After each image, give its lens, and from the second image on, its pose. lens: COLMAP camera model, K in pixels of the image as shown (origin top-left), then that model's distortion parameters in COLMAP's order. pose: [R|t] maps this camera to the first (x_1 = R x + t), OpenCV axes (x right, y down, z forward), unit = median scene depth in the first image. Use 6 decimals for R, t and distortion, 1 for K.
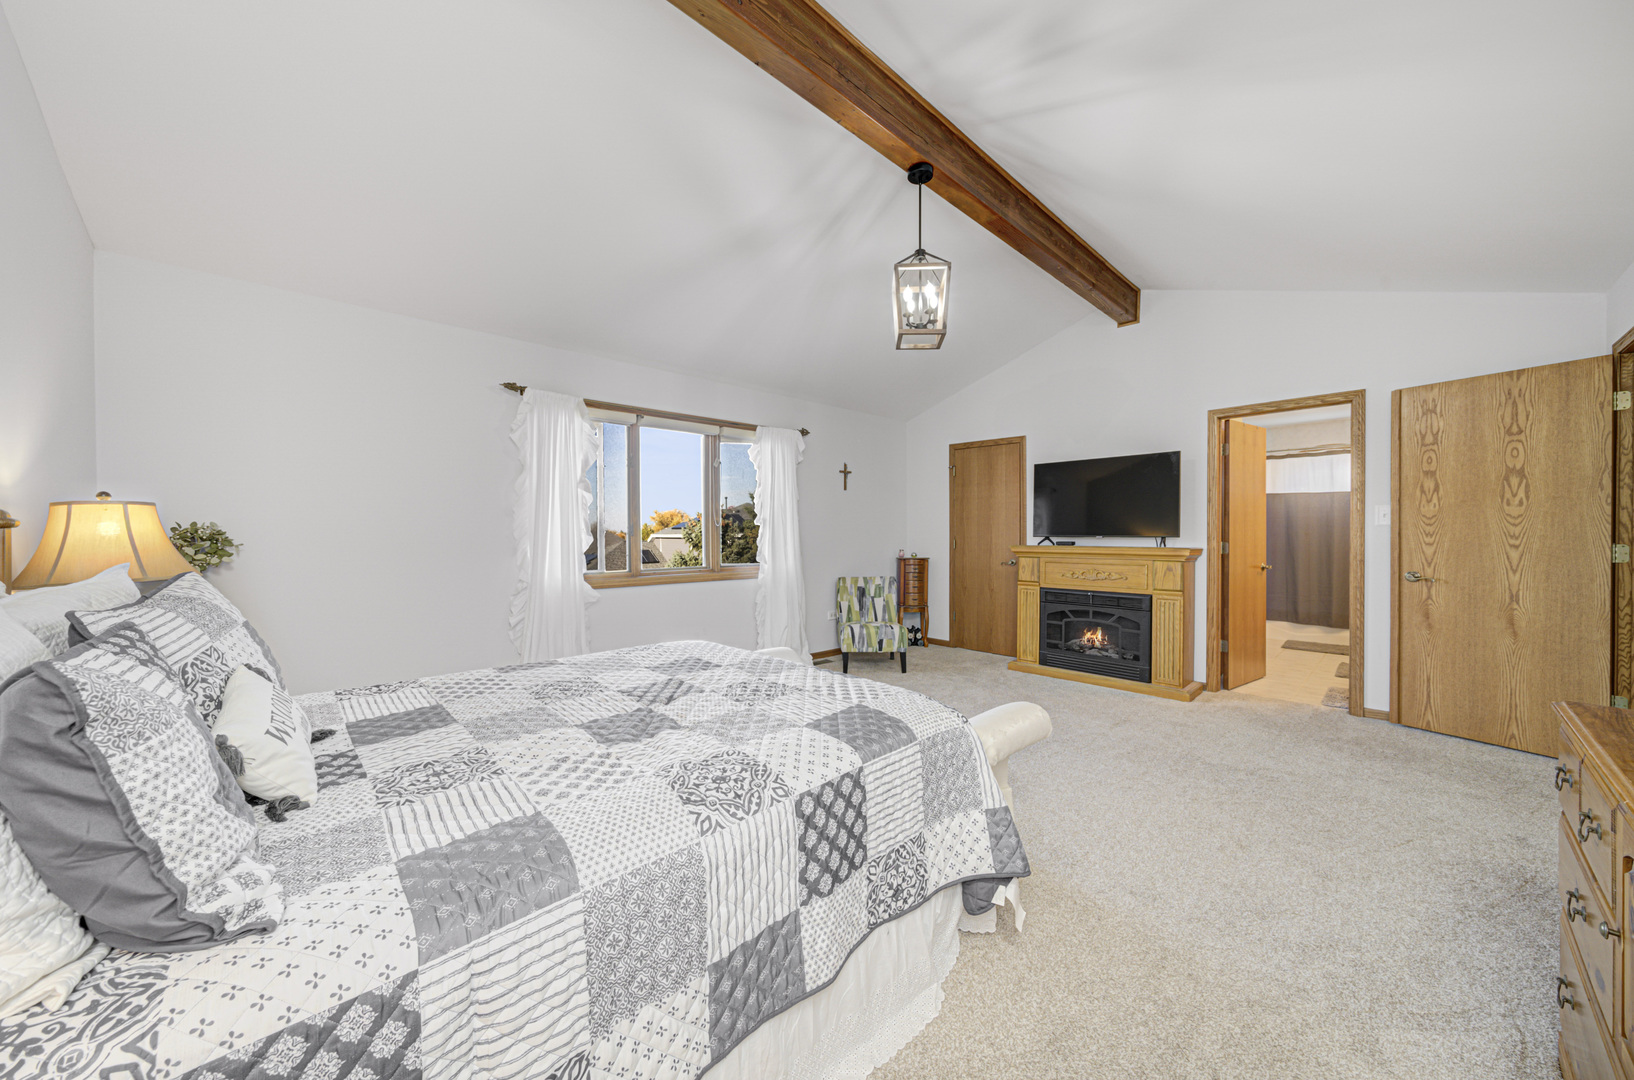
lens RADIAL K [[562.6, 0, 821.1], [0, 562.6, 536.8], [0, 0, 1]] dist [-0.000924, 0.000000]
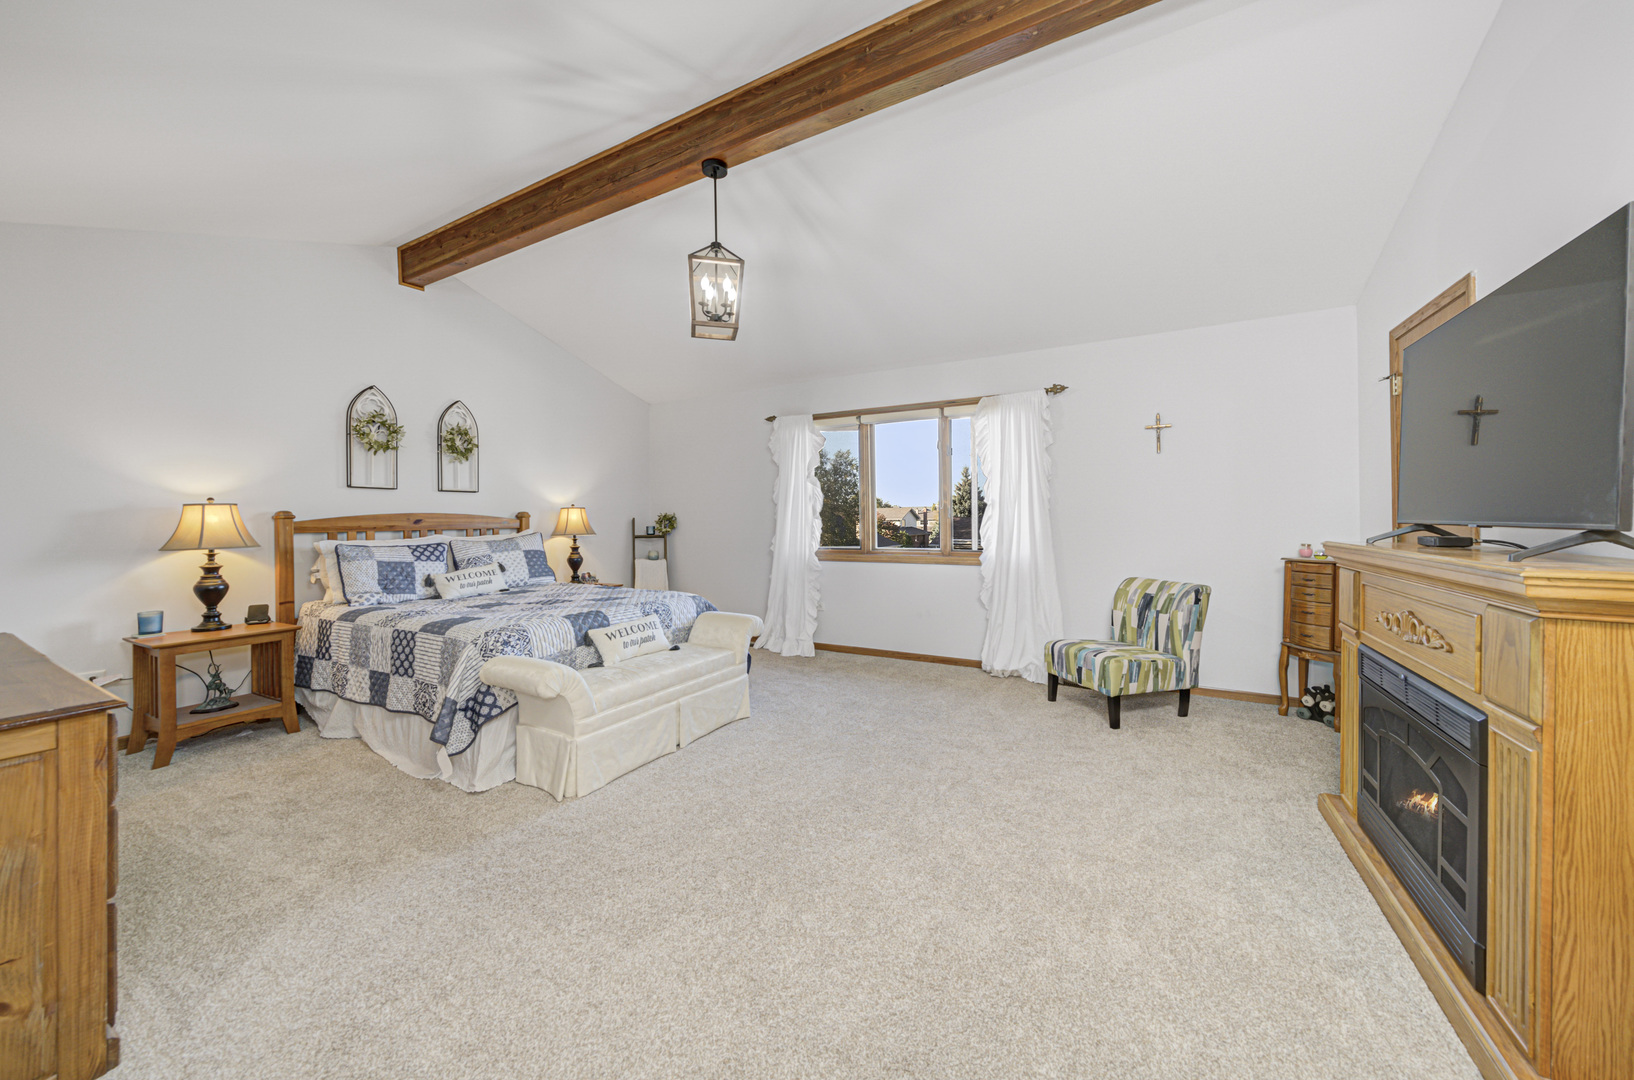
lens RADIAL K [[562.6, 0, 824.1], [0, 562.6, 526.9], [0, 0, 1]] dist [-0.000924, 0.000000]
pose [[0.331170, 0.023863, -0.943269, 0.660003], [-0.004850, 0.999710, 0.023588, -0.008467], [0.943559, -0.003237, 0.331190, 0.454788]]
